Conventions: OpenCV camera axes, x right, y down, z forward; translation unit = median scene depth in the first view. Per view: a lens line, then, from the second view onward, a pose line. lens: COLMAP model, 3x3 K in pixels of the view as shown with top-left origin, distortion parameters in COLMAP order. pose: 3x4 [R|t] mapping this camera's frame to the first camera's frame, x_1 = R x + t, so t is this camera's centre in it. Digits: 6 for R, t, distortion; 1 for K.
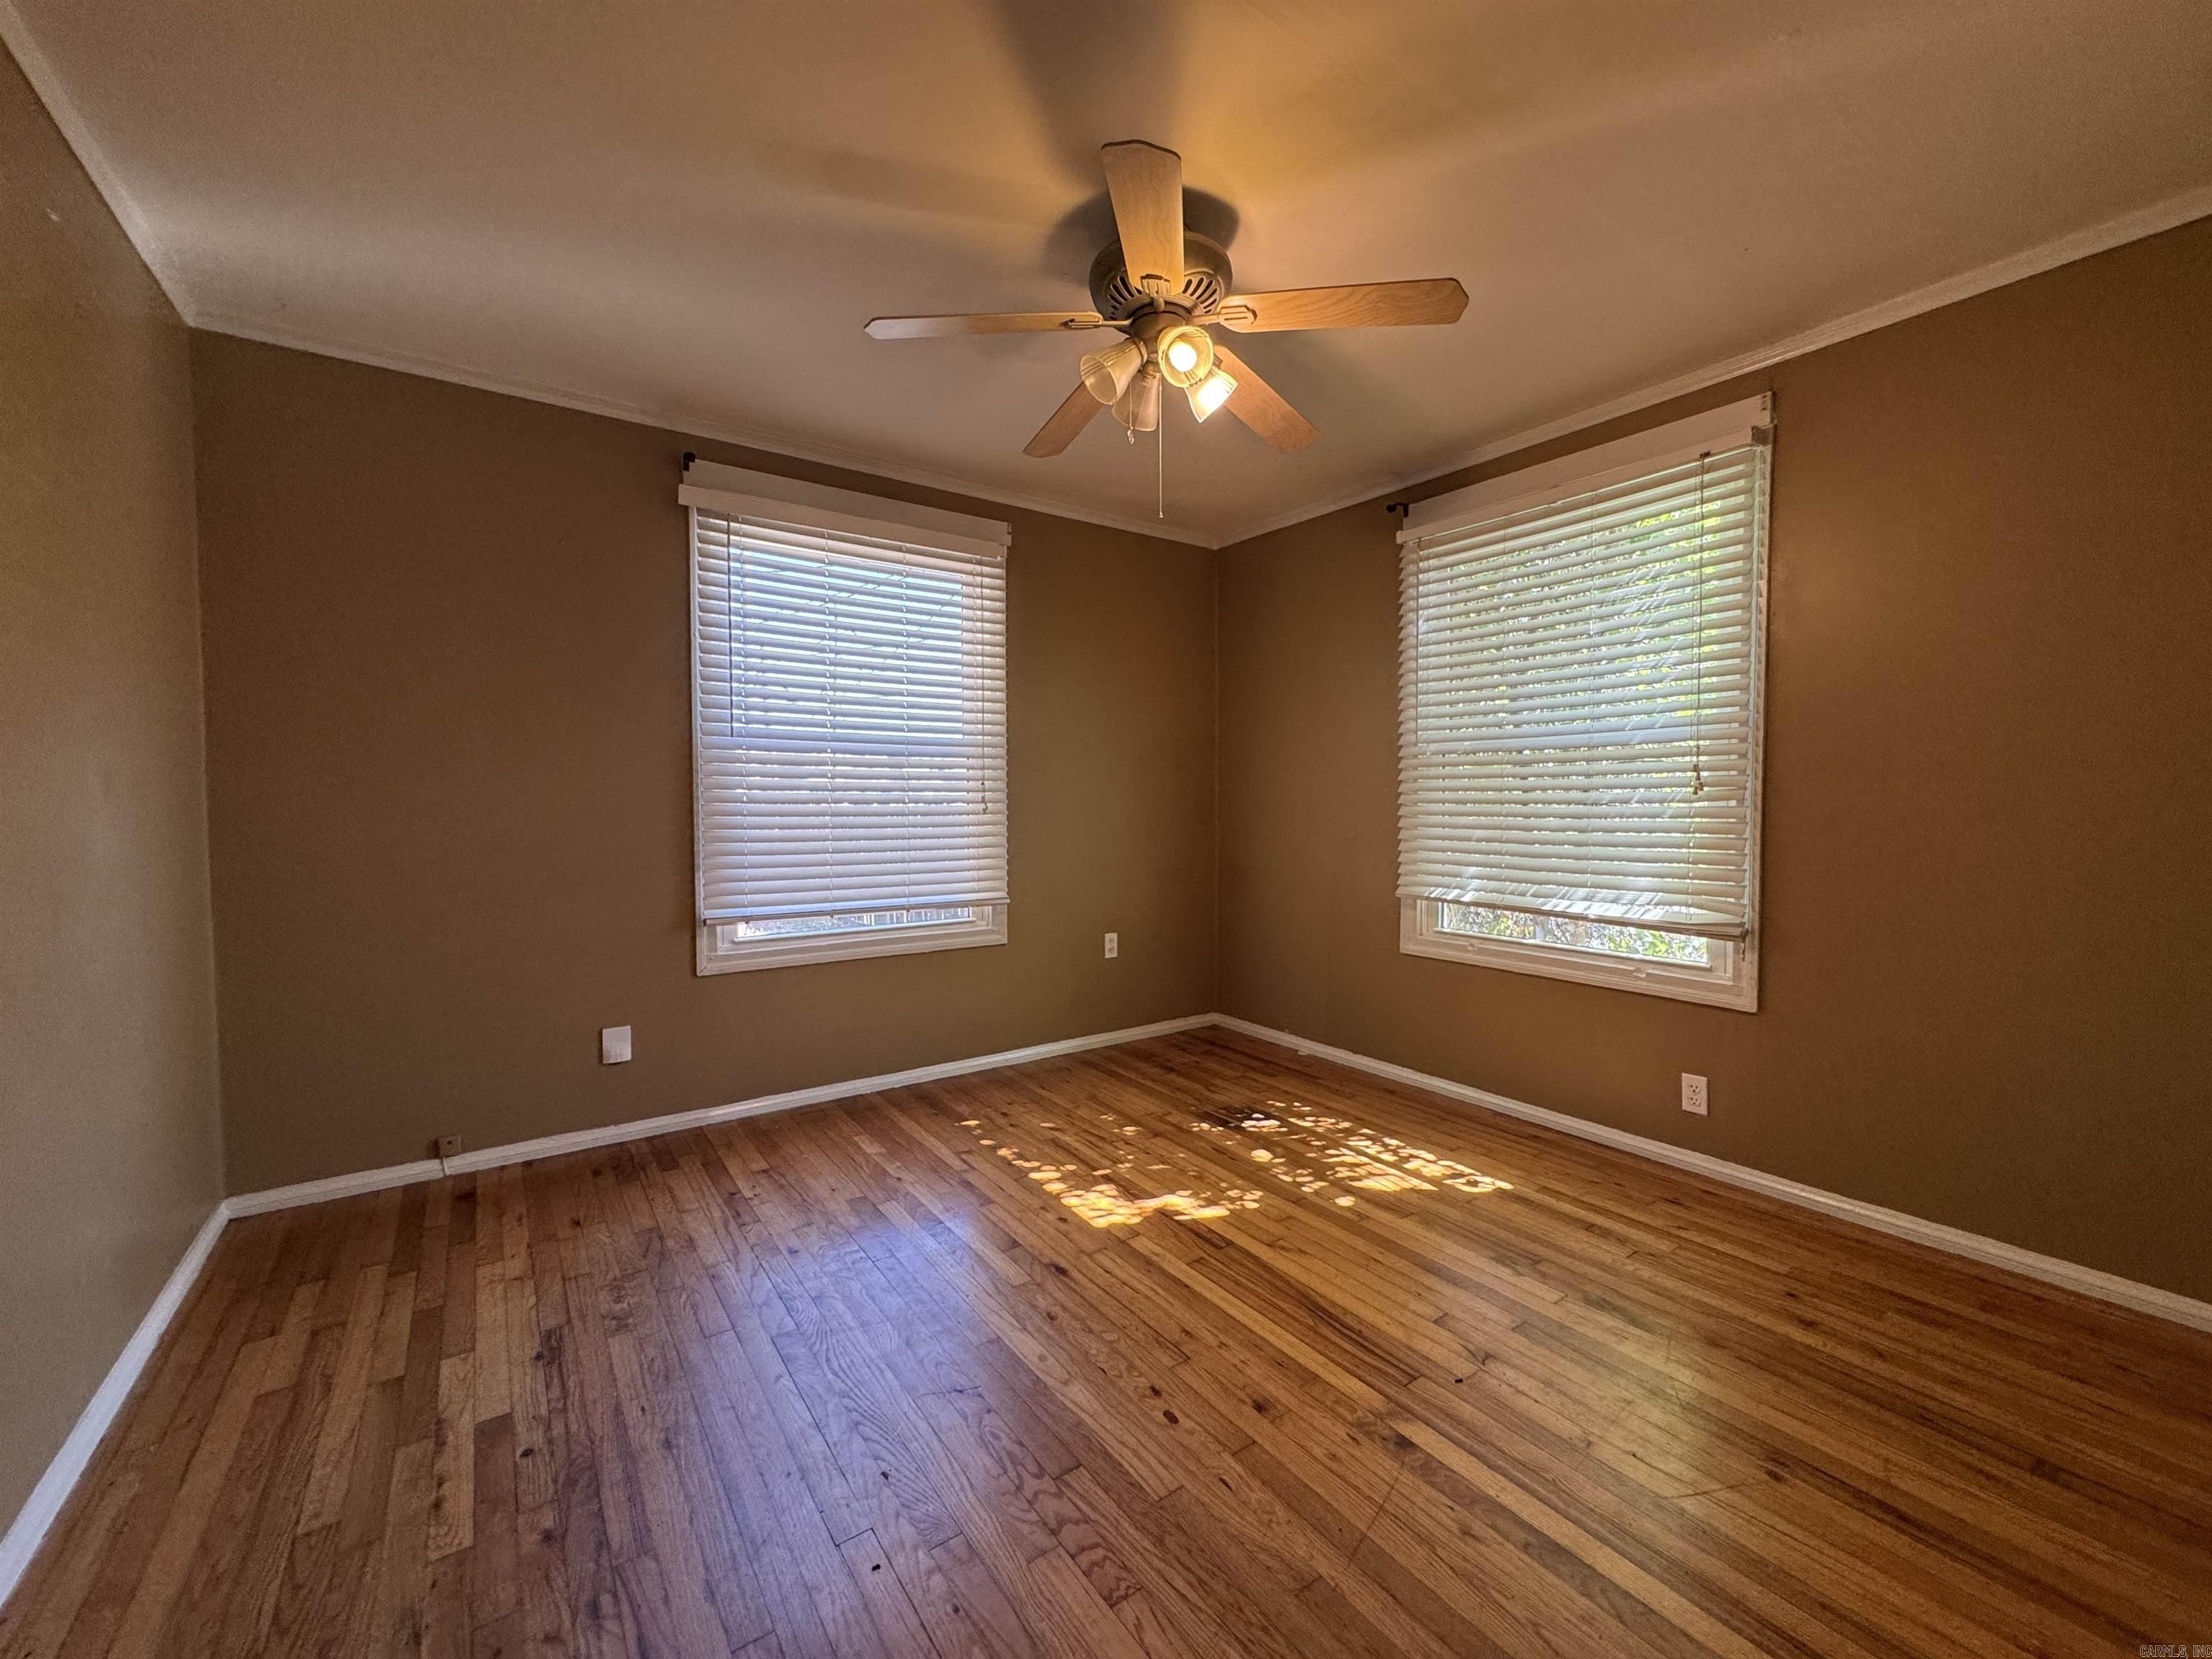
lens RADIAL K [[887.6, 0, 1106.0], [0, 887.6, 829.5], [0, 0, 1]] dist [-0.000255, -0.000641]
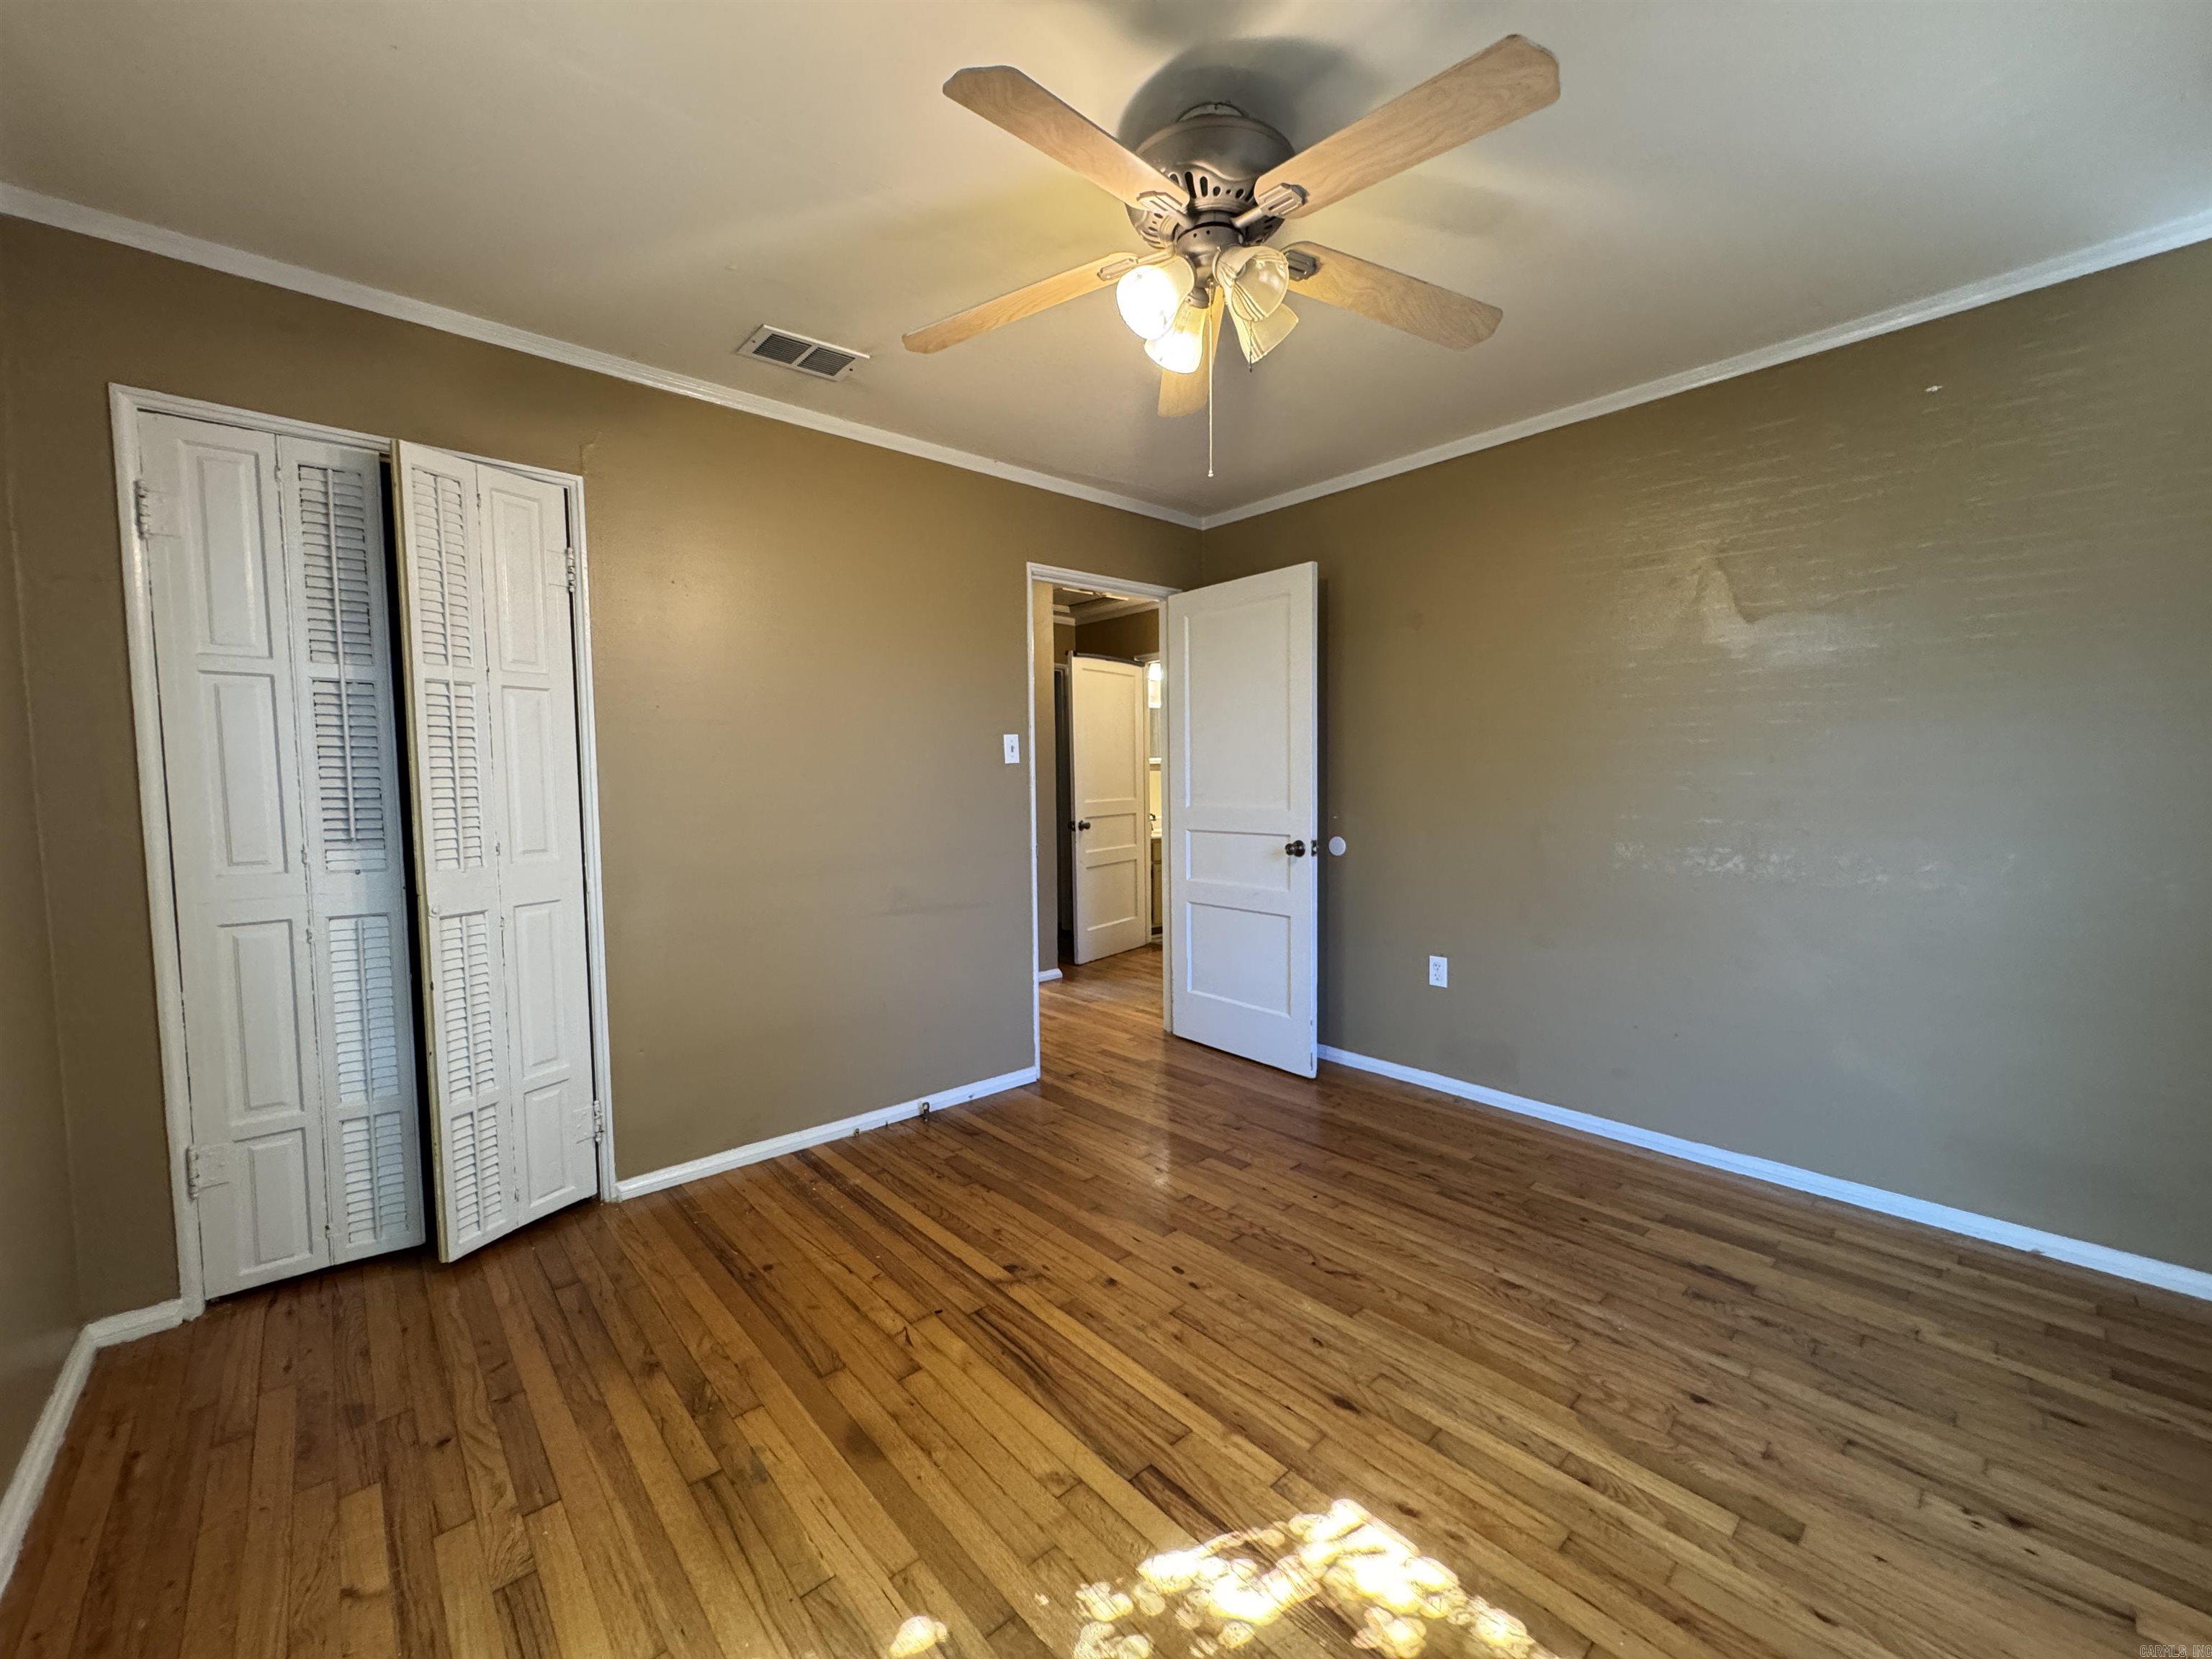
lens RADIAL K [[886.2, 0, 1100.9], [0, 886.2, 829.7], [0, 0, 1]] dist [-0.003375, 0.000677]
pose [[-0.993340, 0.018664, -0.113699, 0.248997], [0.007455, 0.995136, 0.098225, -0.096930], [0.114979, 0.096723, -0.988648, 1.714440]]
